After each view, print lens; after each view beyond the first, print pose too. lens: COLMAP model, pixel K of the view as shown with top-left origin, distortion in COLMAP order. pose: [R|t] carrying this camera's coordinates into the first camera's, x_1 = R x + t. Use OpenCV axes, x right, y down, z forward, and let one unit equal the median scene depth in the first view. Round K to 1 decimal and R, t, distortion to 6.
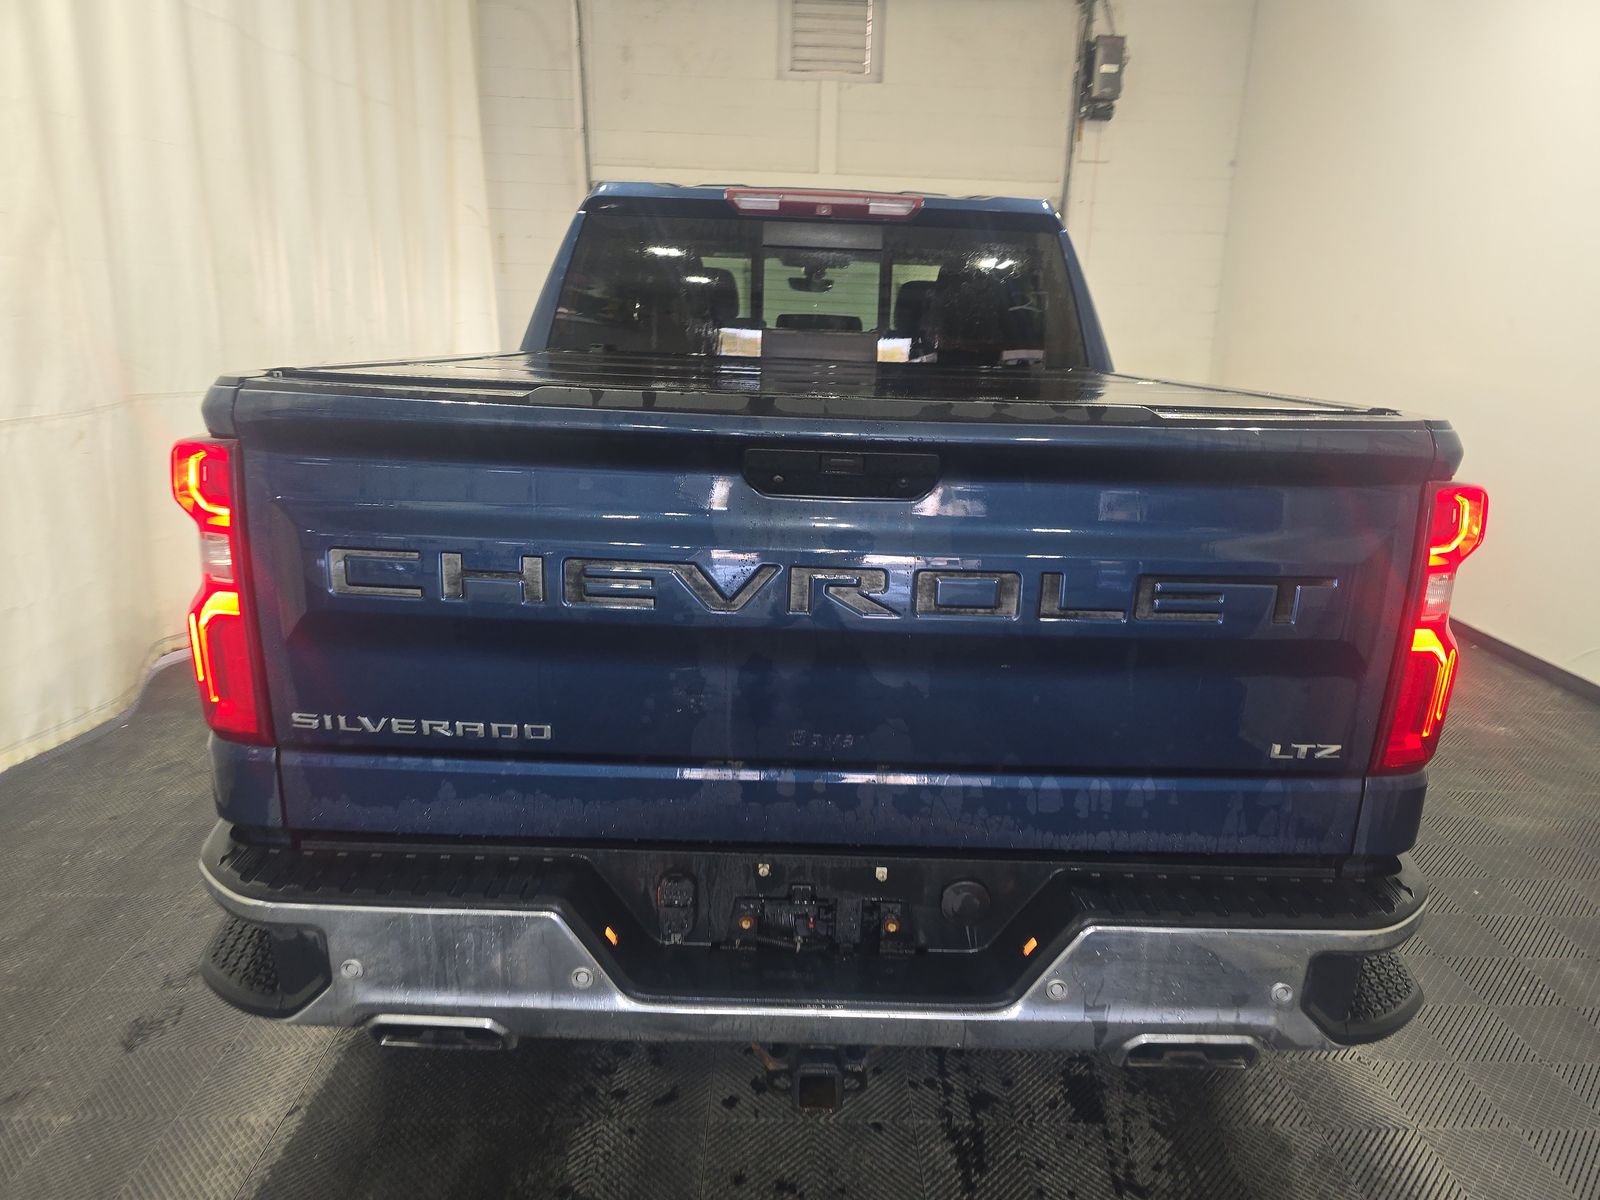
lens RADIAL K [[1065.7, 0, 810.6], [0, 1065.7, 609.9], [0, 0, 1]] dist [0.007539, 0.003617]
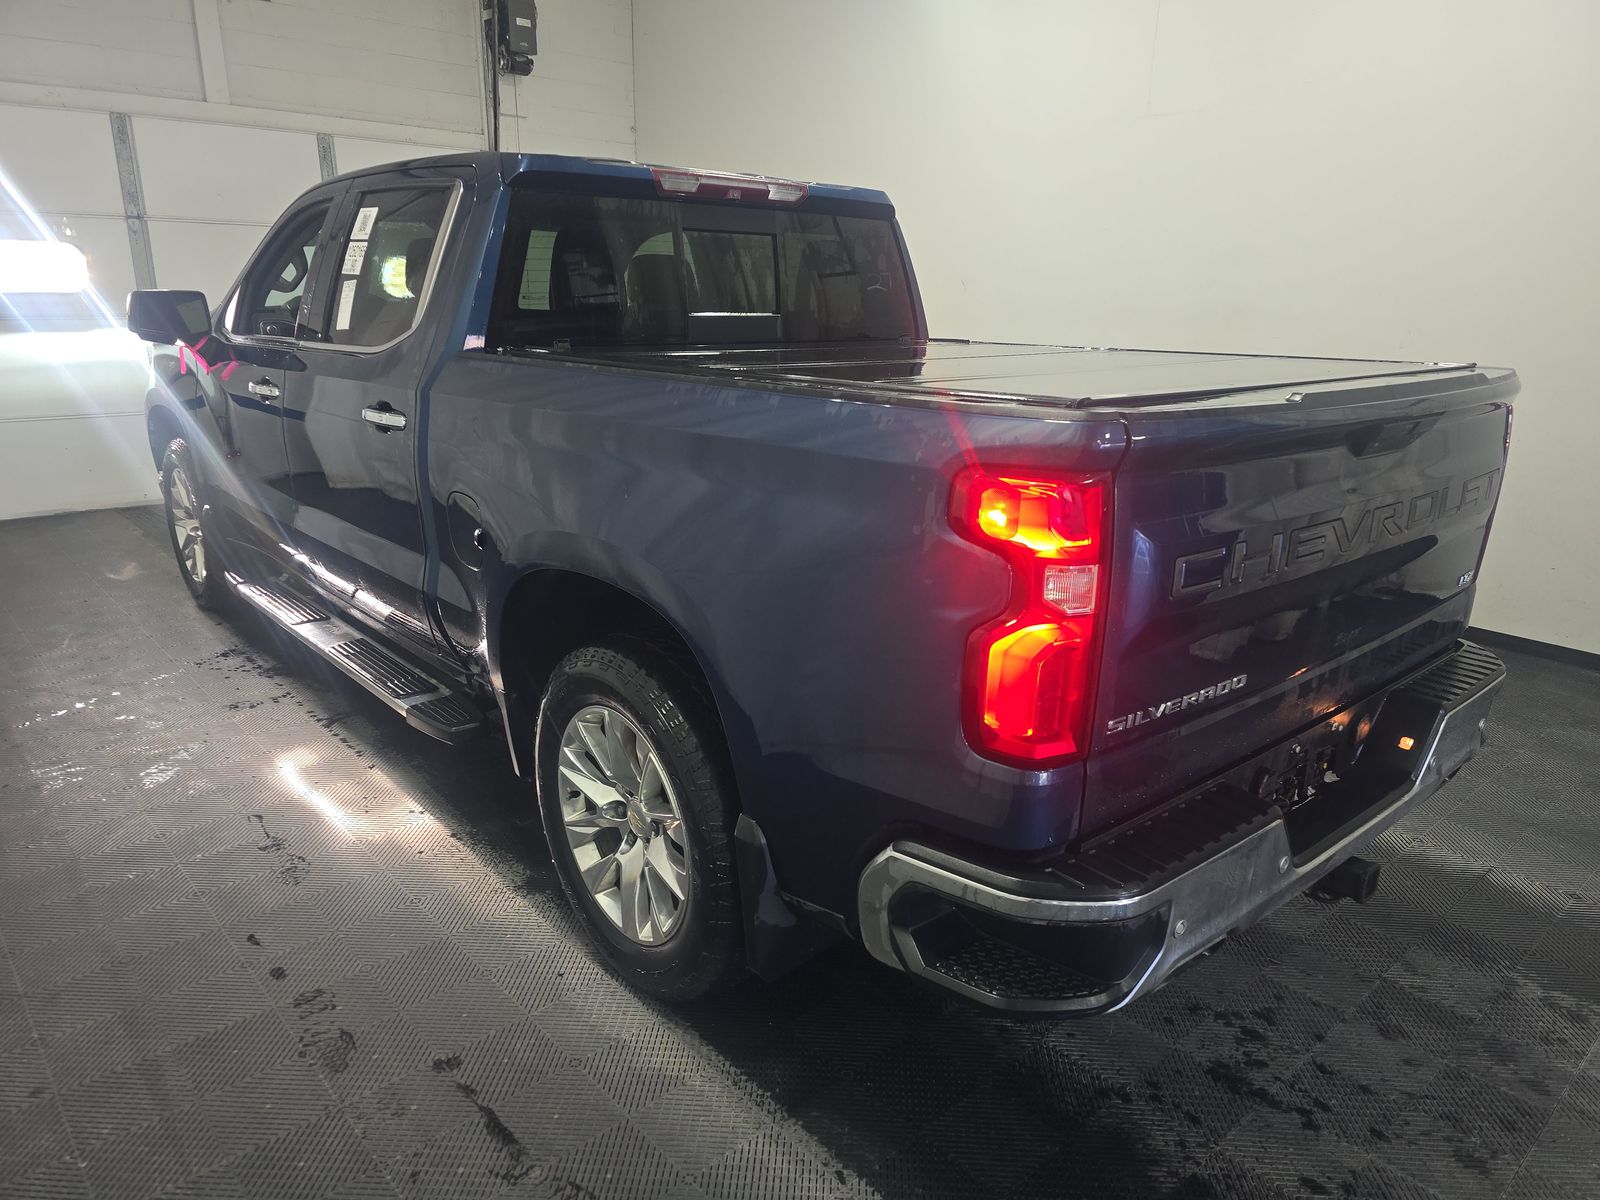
lens RADIAL K [[1065.7, 0, 812.7], [0, 1065.7, 612.6], [0, 0, 1]] dist [0.007539, 0.003617]
pose [[0.742450, -0.216152, 0.634071, -0.600481], [0.181752, 0.976007, 0.119899, -0.084462], [-0.644775, 0.026225, 0.763923, 0.166829]]
